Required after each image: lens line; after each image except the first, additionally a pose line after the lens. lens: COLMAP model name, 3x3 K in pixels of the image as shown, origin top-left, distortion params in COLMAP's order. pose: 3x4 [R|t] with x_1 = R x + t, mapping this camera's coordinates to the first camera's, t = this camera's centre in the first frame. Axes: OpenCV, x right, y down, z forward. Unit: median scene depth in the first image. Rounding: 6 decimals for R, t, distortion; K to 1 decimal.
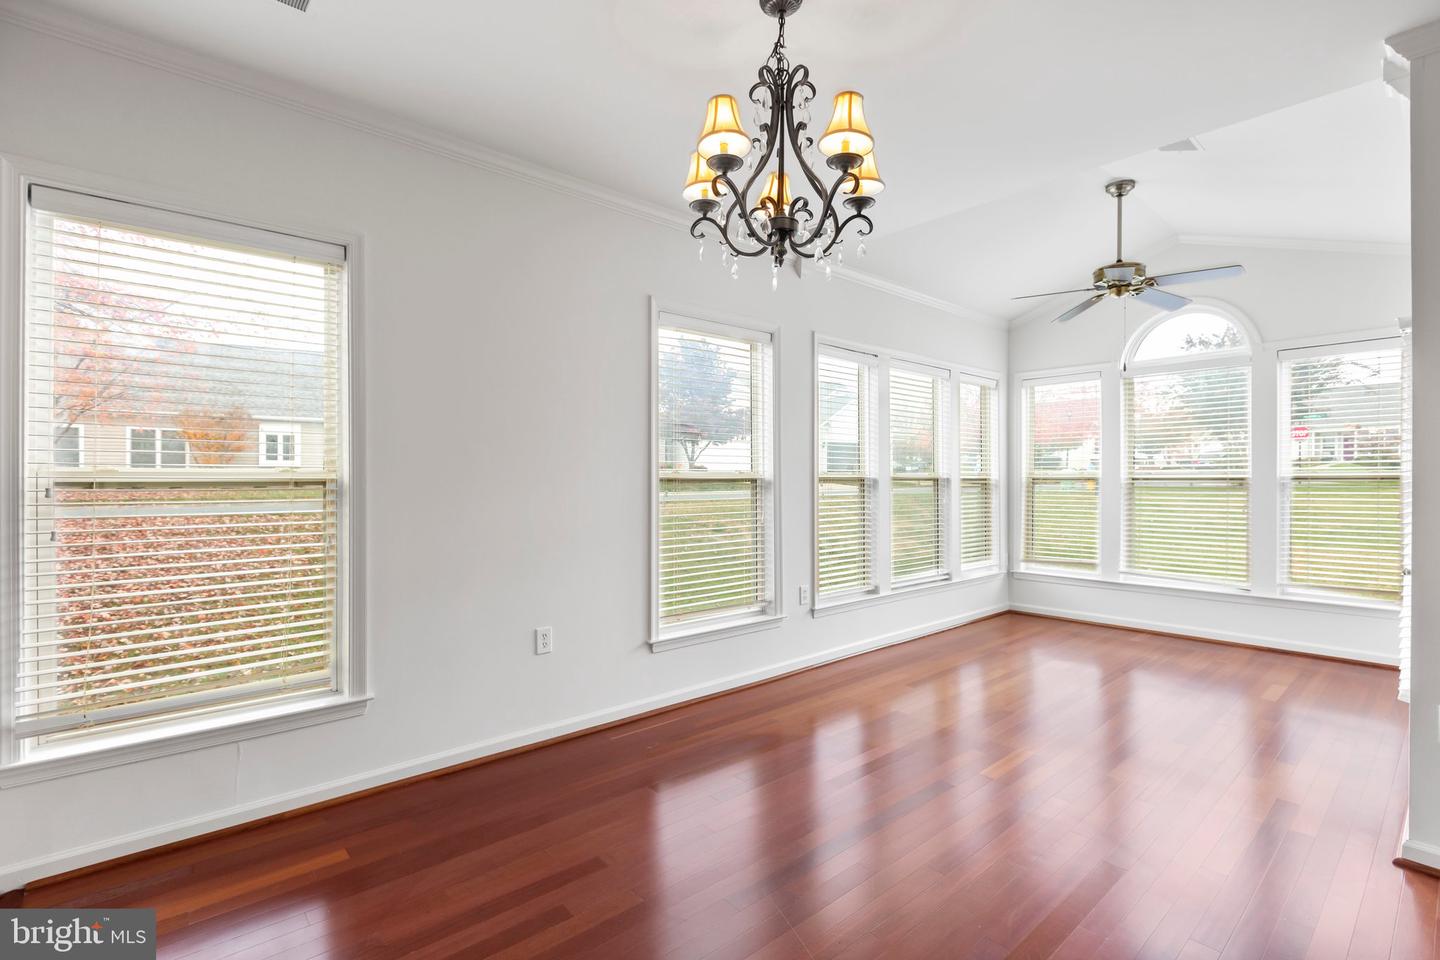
lens RADIAL K [[663.7, 0, 716.3], [0, 663.7, 476.9], [0, 0, 1]] dist [-0.016636, -0.000127]
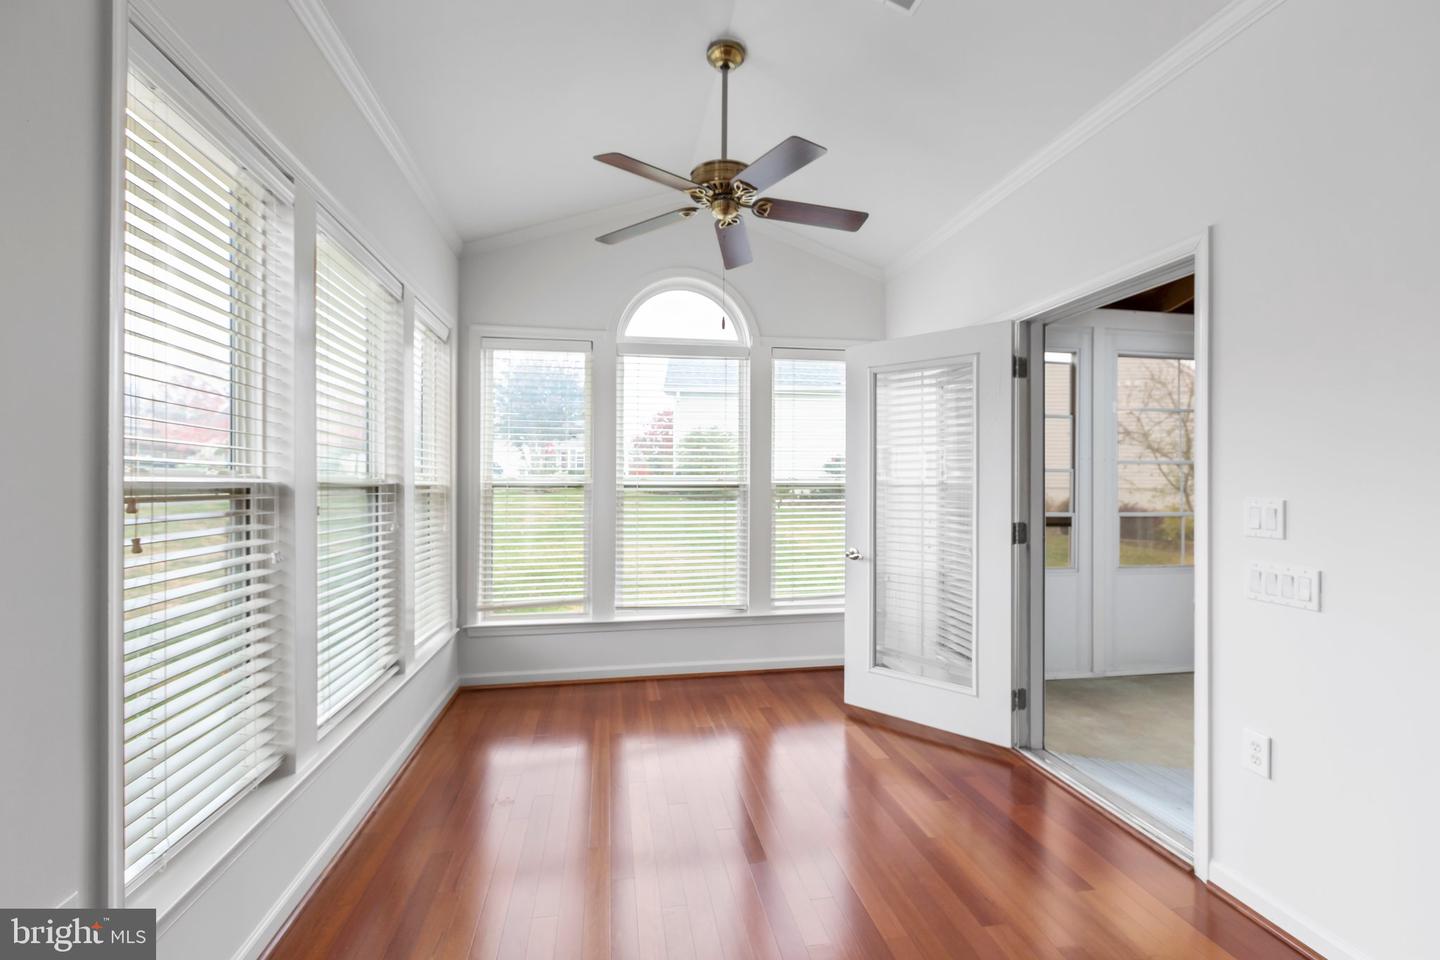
lens RADIAL K [[642.1, 0, 716.3], [0, 642.1, 477.5], [0, 0, 1]] dist [0.001833, -0.002135]
pose [[0.521186, 0.012428, 0.853353, 0.052054], [-0.005532, 0.999922, -0.011184, 0.001241], [-0.853425, 0.001108, 0.521214, 0.664640]]
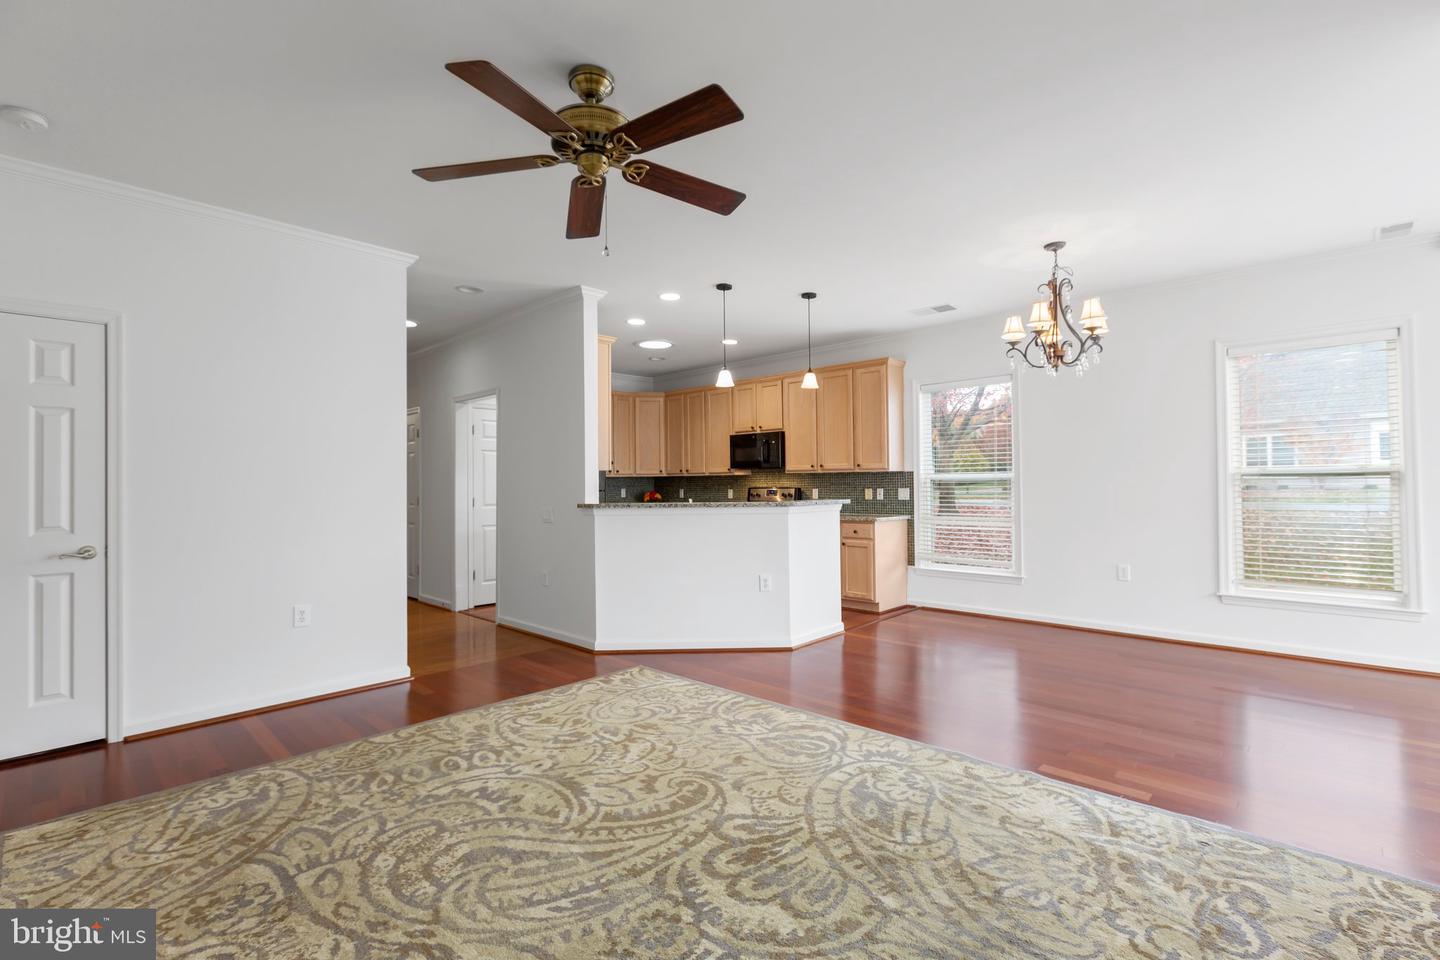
lens RADIAL K [[642.1, 0, 733.6], [0, 642.1, 485.9], [0, 0, 1]] dist [0.001833, -0.002135]
pose [[0.103906, -0.000986, -0.994587, 0.921586], [0.009540, 0.999954, 0.000005, 0.014016], [0.994541, -0.009489, 0.103911, -0.104189]]
